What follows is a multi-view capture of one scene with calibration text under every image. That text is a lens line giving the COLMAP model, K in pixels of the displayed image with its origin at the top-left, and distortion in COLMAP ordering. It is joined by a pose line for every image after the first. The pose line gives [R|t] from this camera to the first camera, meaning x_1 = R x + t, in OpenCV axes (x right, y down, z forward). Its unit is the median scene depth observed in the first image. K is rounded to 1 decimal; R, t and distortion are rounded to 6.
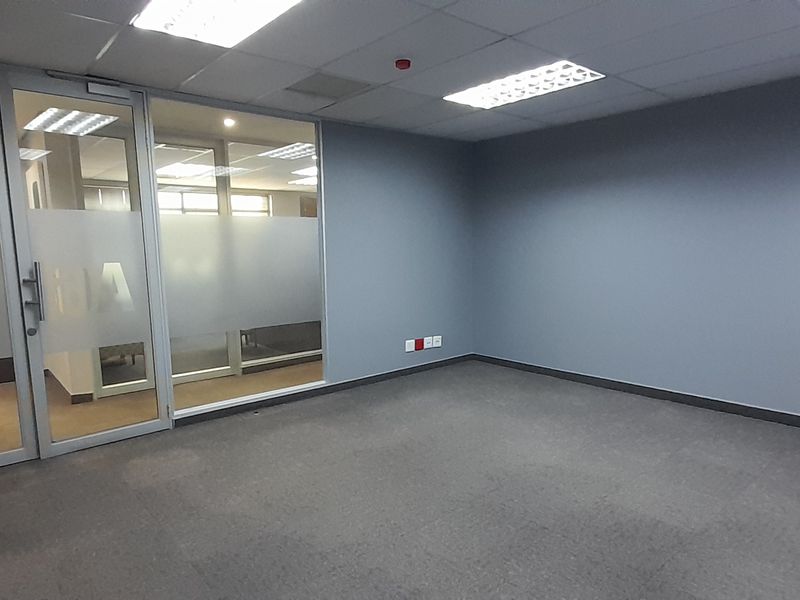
lens RADIAL K [[514.4, 0, 399.5], [0, 514.4, 319.5], [0, 0, 1]] dist [-0.003994, -0.004439]
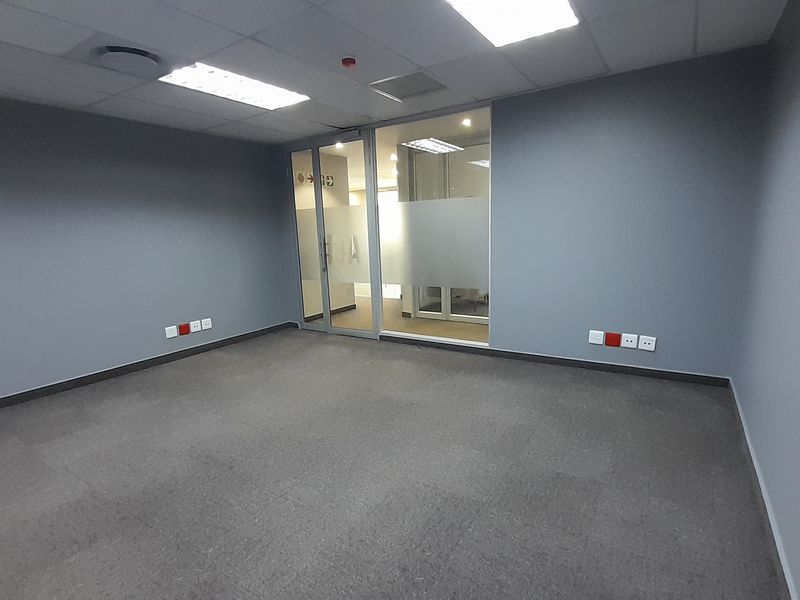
lens RADIAL K [[420.8, 0, 399.2], [0, 420.8, 314.2], [0, 0, 1]] dist [0.027947, -0.018989]
pose [[0.272160, 0.195818, -0.942117, 0.658160], [-0.099358, 0.979560, 0.174898, -0.085891], [0.957109, 0.046007, 0.286053, 0.554076]]
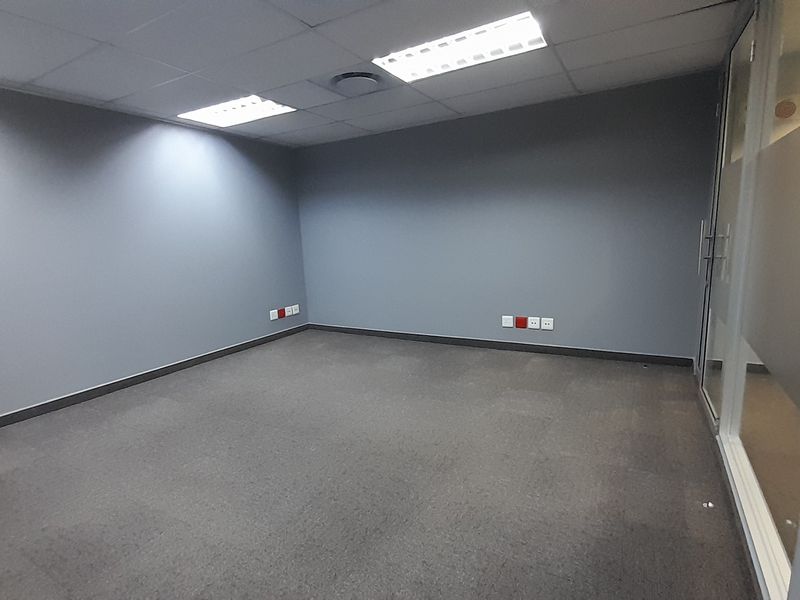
lens RADIAL K [[420.8, 0, 399.2], [0, 420.8, 314.2], [0, 0, 1]] dist [0.027947, -0.018989]
pose [[-0.943440, 0.119933, -0.309090, 0.140941], [0.015329, 0.947061, 0.320689, -0.150457], [0.331188, 0.297813, -0.895333, 1.100343]]
